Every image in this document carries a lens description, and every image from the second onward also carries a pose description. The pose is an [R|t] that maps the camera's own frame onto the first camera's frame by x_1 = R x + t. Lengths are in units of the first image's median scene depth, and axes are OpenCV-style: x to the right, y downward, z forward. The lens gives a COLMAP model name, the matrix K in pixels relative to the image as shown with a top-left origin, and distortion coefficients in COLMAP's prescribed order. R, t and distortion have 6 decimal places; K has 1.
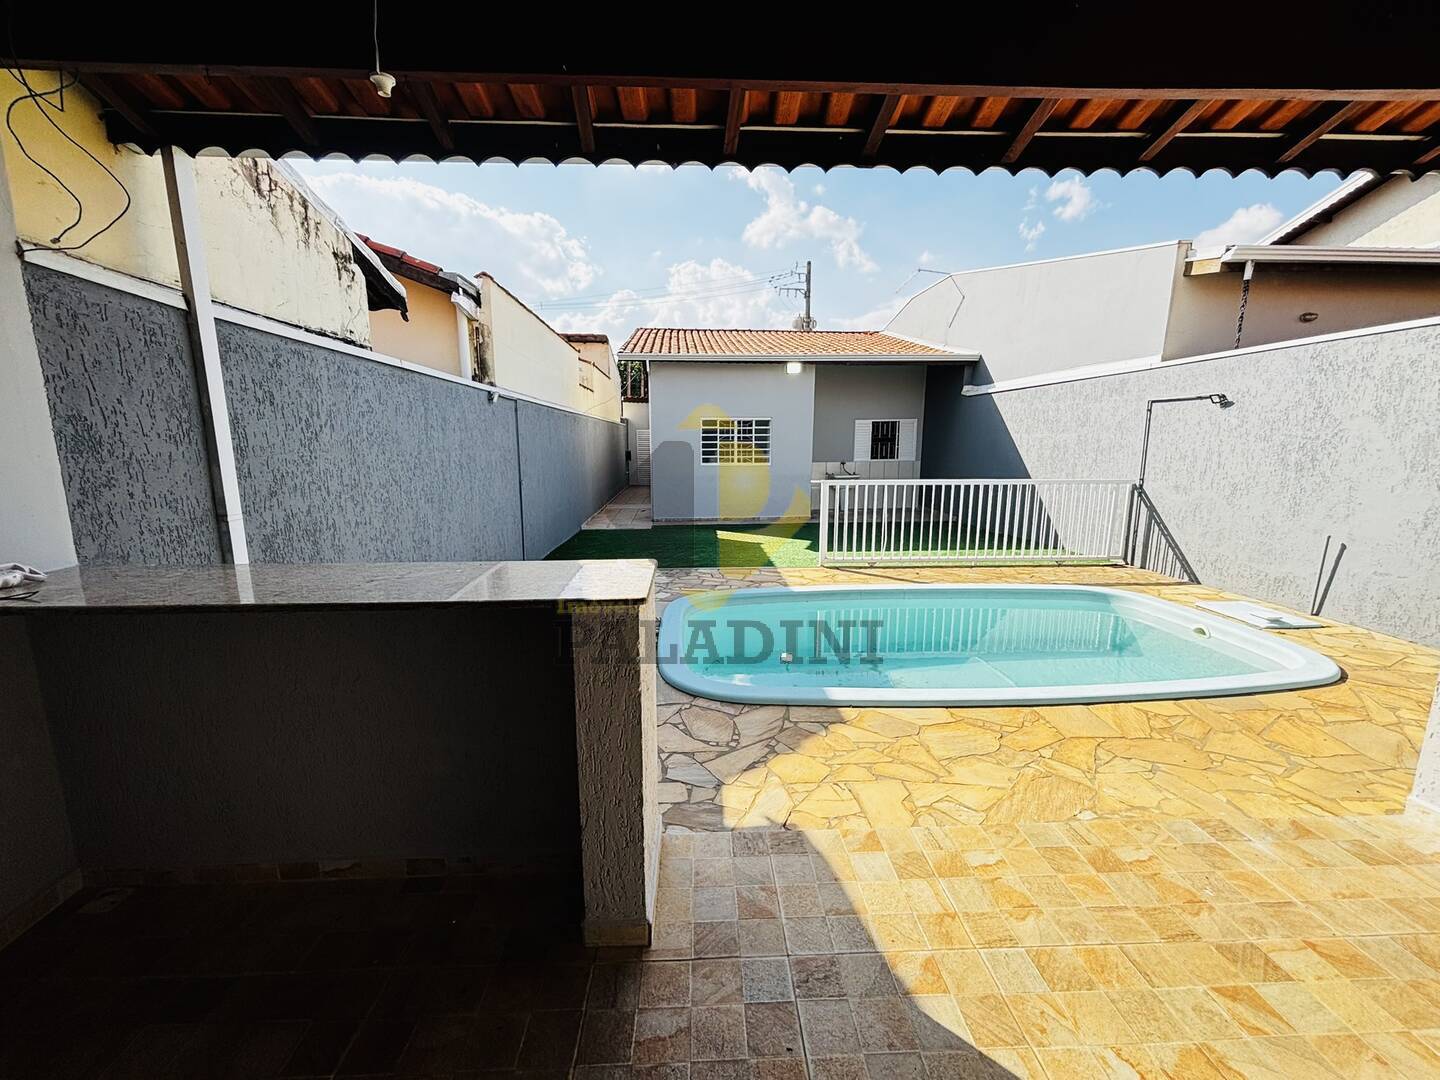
lens RADIAL K [[580.4, 0, 712.4], [0, 580.4, 543.9], [0, 0, 1]] dist [-0.001655, 0.000855]
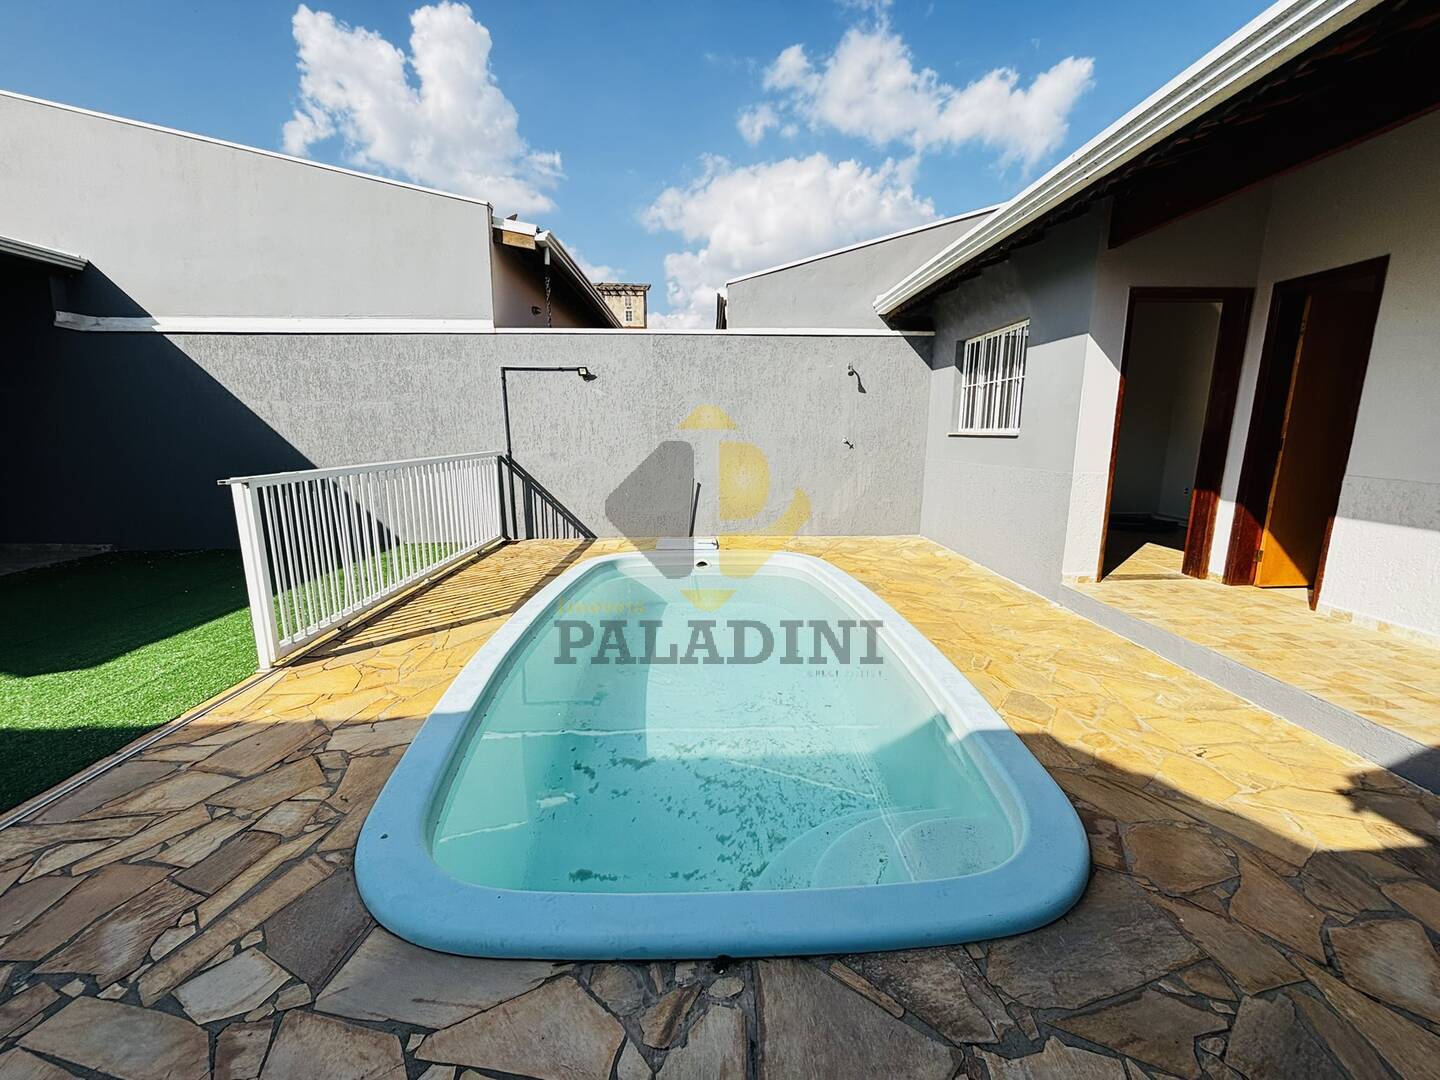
lens RADIAL K [[580.4, 0, 730.5], [0, 580.4, 537.9], [0, 0, 1]] dist [-0.001655, 0.000855]
pose [[0.003621, -0.184127, 0.982896, -0.349092], [0.178036, 0.967318, 0.180552, -0.117145], [-0.984017, 0.174337, 0.036284, 0.931029]]
